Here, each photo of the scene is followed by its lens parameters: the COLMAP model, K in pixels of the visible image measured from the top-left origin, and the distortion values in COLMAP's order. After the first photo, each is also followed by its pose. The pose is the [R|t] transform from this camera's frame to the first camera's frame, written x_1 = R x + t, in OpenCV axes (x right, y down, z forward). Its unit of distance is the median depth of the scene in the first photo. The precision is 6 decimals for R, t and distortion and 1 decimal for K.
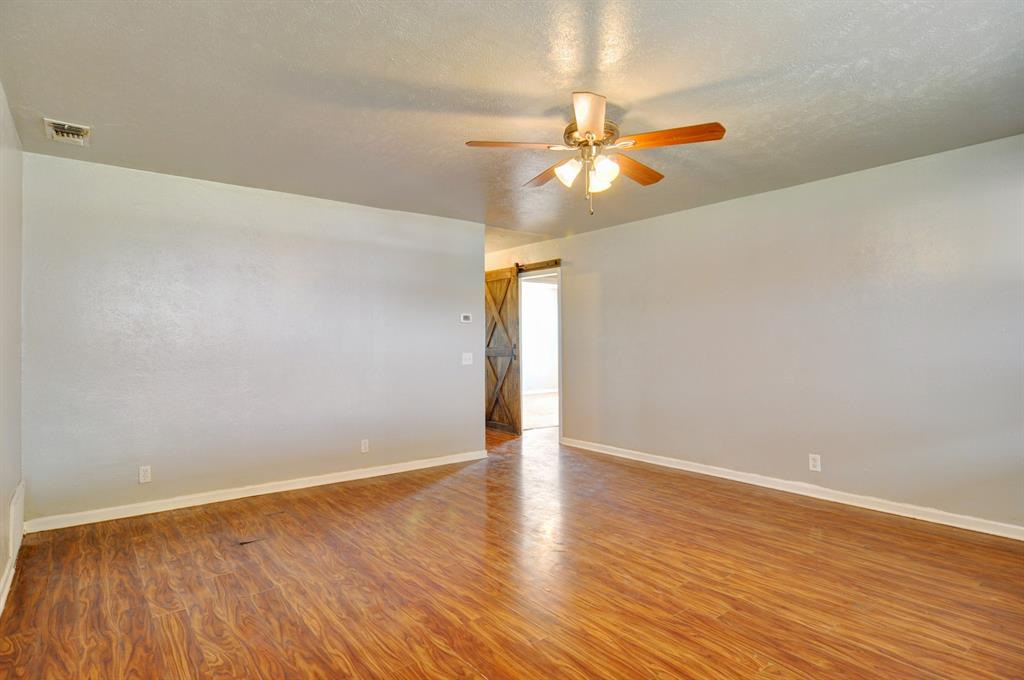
lens RADIAL K [[550.7, 0, 509.9], [0, 550.7, 342.3], [0, 0, 1]] dist [0.027300, -0.012845]
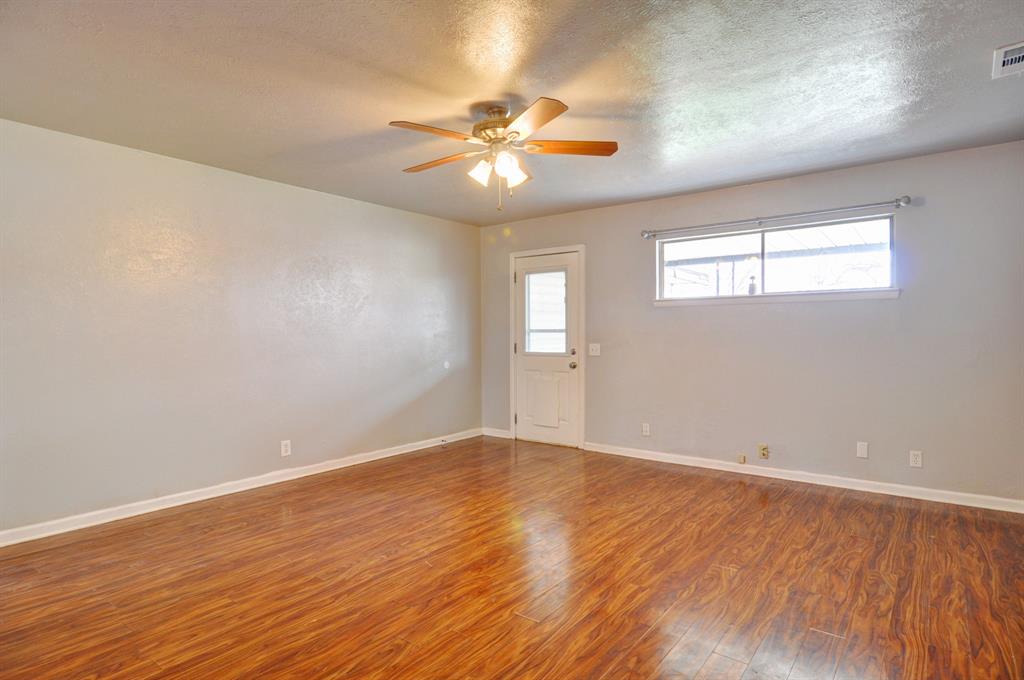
lens RADIAL K [[550.7, 0, 515.6], [0, 550.7, 337.6], [0, 0, 1]] dist [0.027300, -0.012845]
pose [[-0.258435, -0.000809, 0.966028, -0.876275], [0.005533, 0.999982, 0.002318, 0.007223], [-0.966013, 0.005944, -0.258426, 1.255176]]
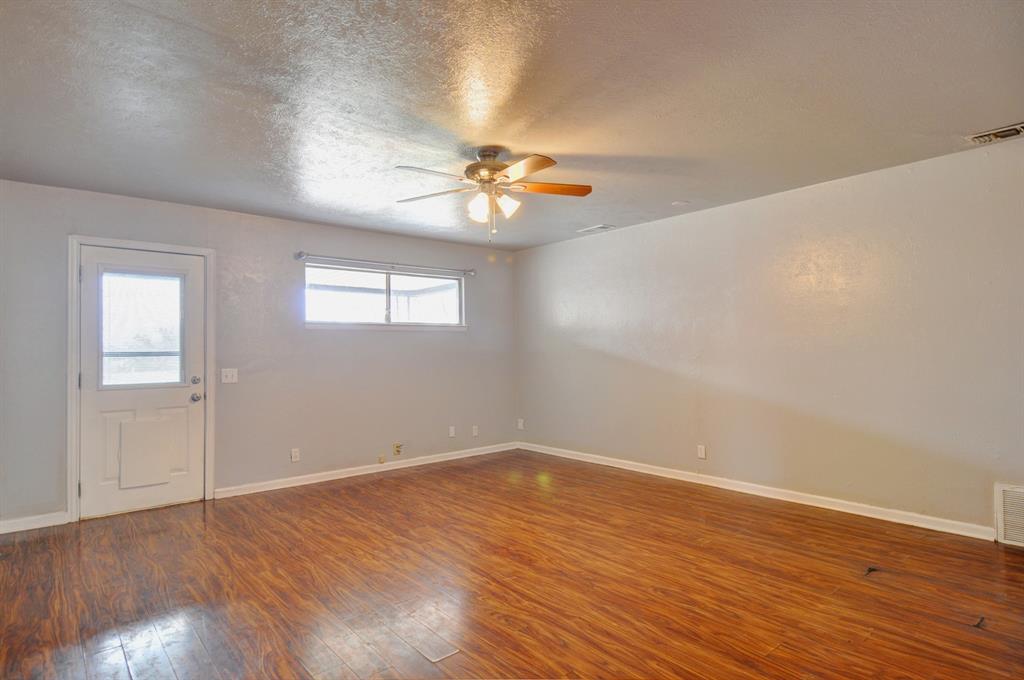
lens RADIAL K [[550.7, 0, 507.7], [0, 550.7, 344.8], [0, 0, 1]] dist [0.027300, -0.012845]
pose [[-0.998884, 0.018722, -0.043351, 0.164380], [0.019190, 0.999762, -0.010414, -0.003225], [0.043146, -0.011235, -0.999006, 2.171287]]
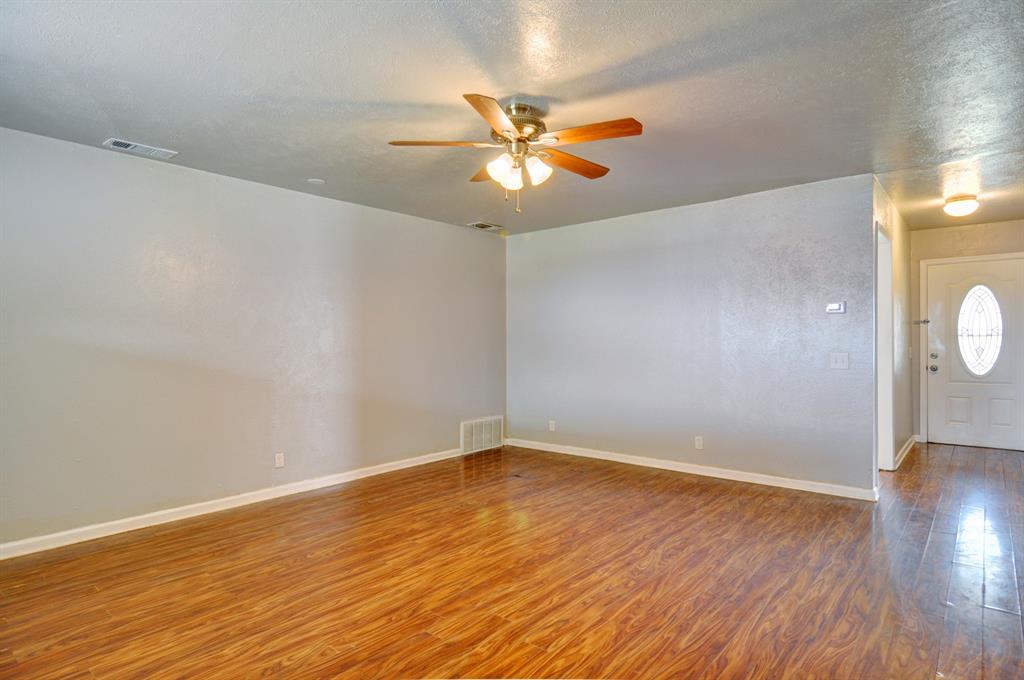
lens RADIAL K [[550.7, 0, 514.1], [0, 550.7, 343.4], [0, 0, 1]] dist [0.027300, -0.012845]
pose [[0.208677, 0.005952, -0.977966, 1.113979], [0.007367, 0.999944, 0.007657, -0.005378], [0.977957, -0.008803, 0.208622, 0.796002]]
